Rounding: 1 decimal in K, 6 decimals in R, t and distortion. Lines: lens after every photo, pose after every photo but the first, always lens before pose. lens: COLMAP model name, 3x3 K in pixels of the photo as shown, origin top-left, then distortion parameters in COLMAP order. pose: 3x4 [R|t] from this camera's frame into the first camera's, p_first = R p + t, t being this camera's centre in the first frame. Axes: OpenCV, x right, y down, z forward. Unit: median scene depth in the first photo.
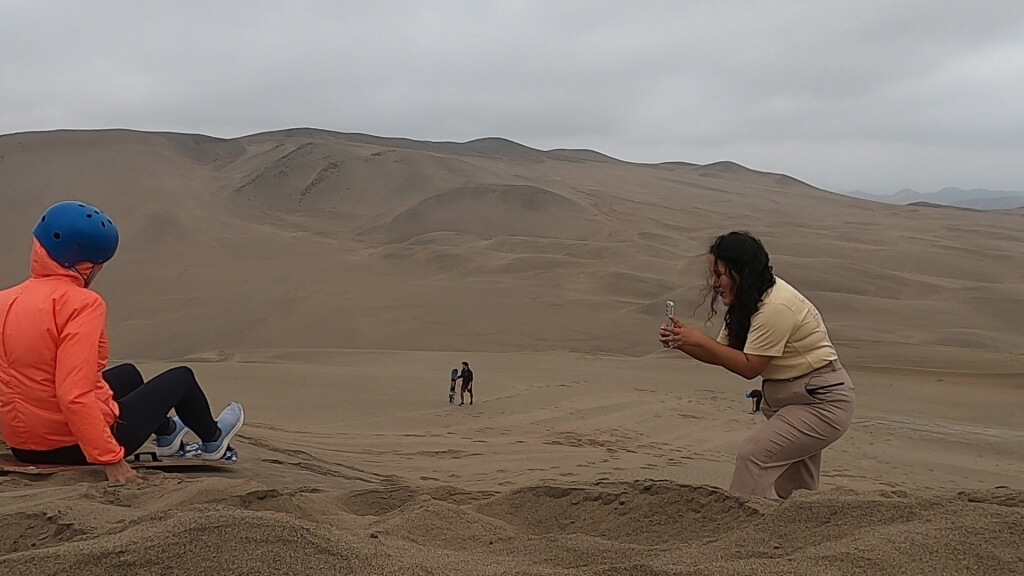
lens RADIAL K [[852.5, 0, 512.0], [0, 852.5, 288.0], [0, 0, 1]] dist [-0.000710, -0.003386]
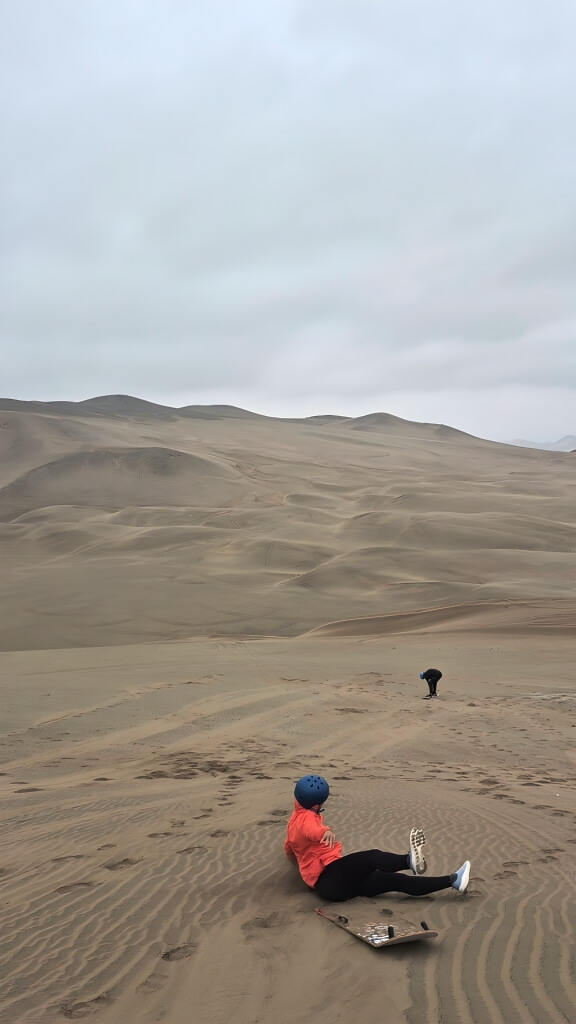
lens RADIAL K [[852.5, 0, 288.0], [0, 852.5, 512.0], [0, 0, 1]] dist [-0.000710, -0.003386]
pose [[0.990639, -0.057679, 0.123726, 0.039437], [0.065758, 0.995893, -0.062236, 0.008227], [-0.119628, 0.069790, 0.990363, 0.130276]]
